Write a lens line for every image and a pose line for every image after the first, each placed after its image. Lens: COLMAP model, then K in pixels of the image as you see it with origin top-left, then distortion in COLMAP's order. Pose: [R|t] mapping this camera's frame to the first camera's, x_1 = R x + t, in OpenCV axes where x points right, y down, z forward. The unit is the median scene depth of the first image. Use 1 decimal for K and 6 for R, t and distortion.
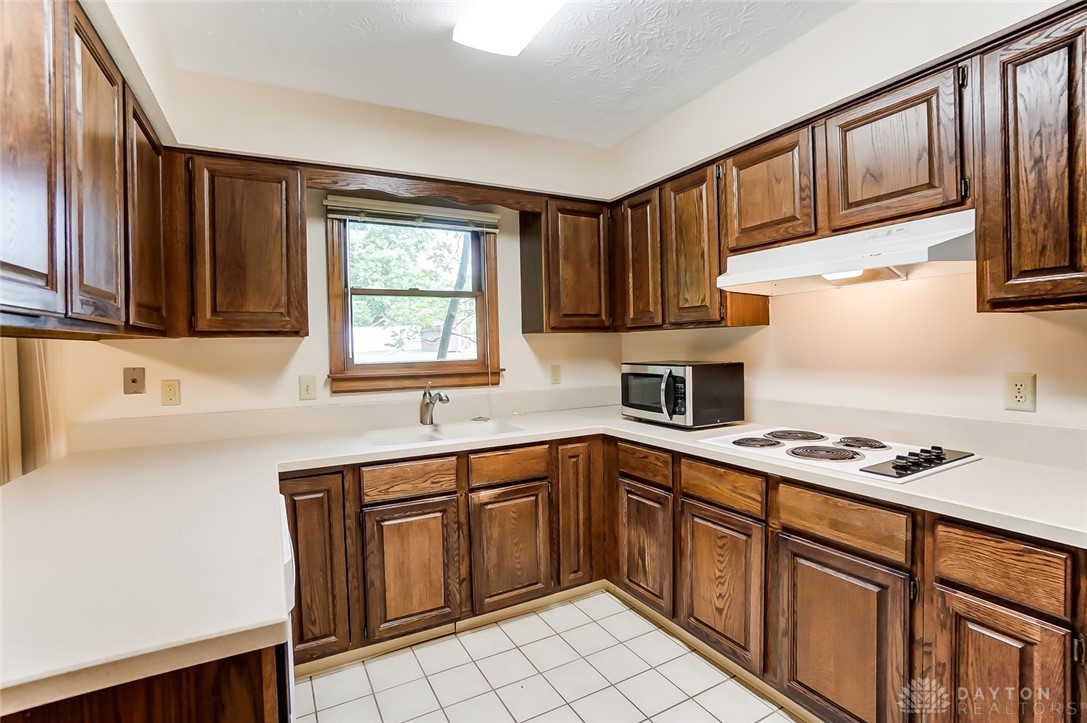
lens RADIAL K [[505.7, 0, 543.5], [0, 505.7, 361.5], [0, 0, 1]] dist [-0.044890, 0.000608]
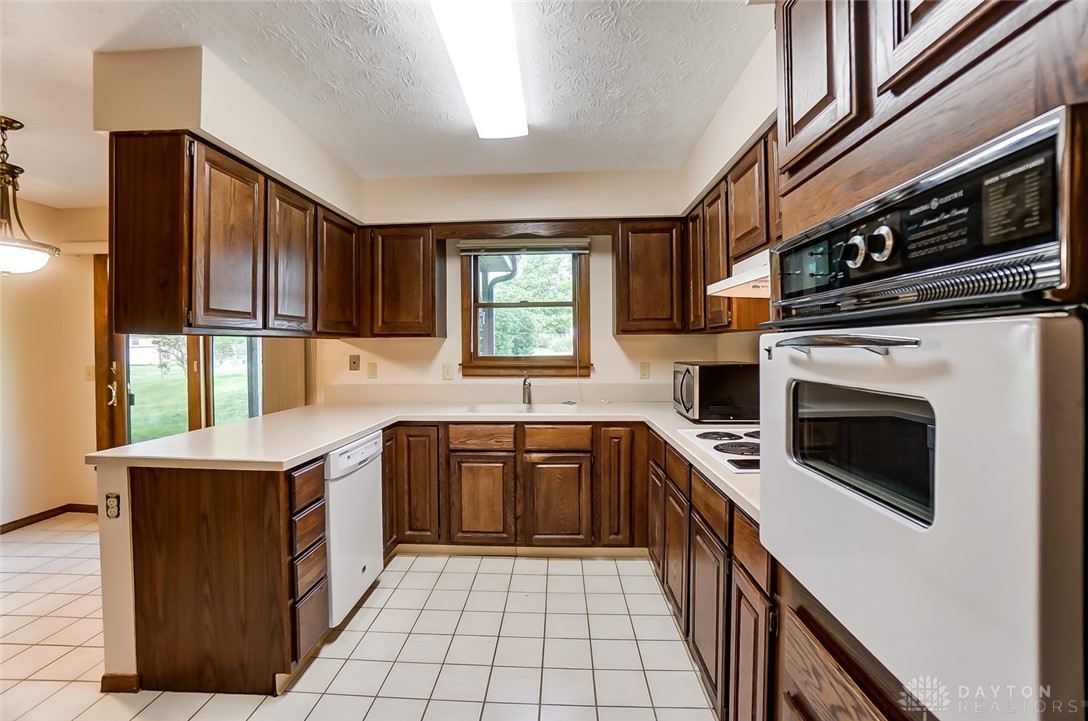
lens RADIAL K [[498.7, 0, 543.9], [0, 498.7, 355.9], [0, 0, 1]] dist [-0.048877, 0.000469]
pose [[0.854109, 0.025594, -0.519464, 0.560214], [-0.026669, 0.999630, 0.005402, -0.009782], [0.519410, 0.009240, 0.854475, -0.115551]]
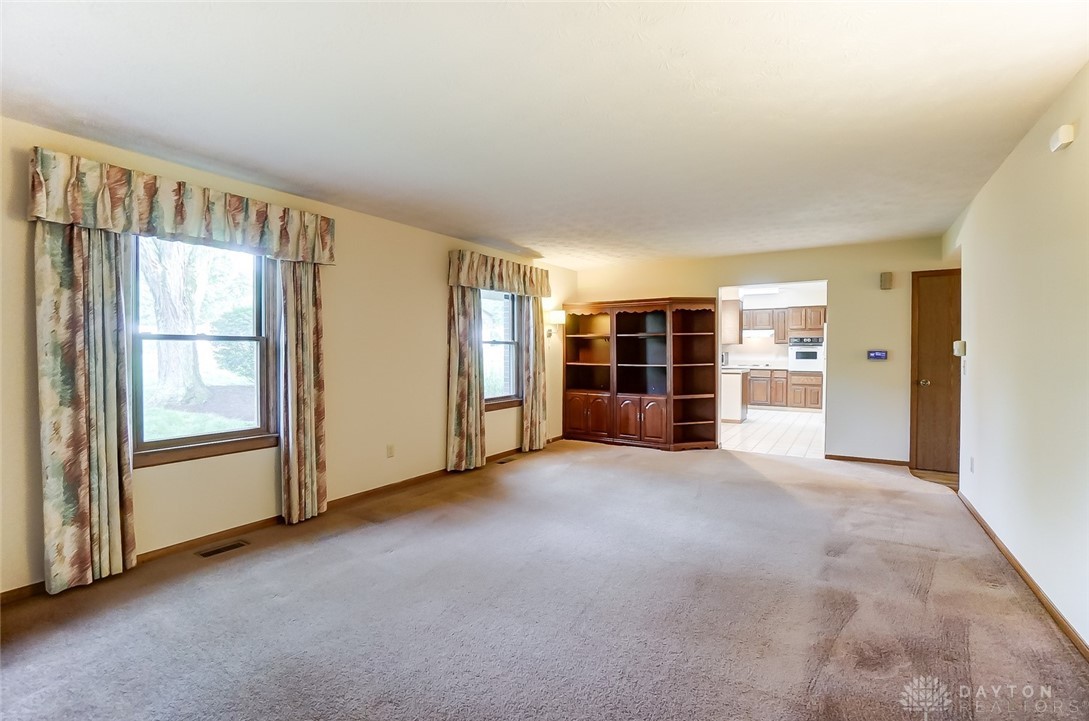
lens RADIAL K [[477.7, 0, 544.5], [0, 477.7, 360.5], [0, 0, 1]] dist [-0.033361, 0.000582]
pose [[0.872509, 0.010098, 0.488495, -3.634033], [-0.005933, 0.999932, -0.010074, 0.151510], [-0.488563, 0.005891, 0.872509, -2.289538]]
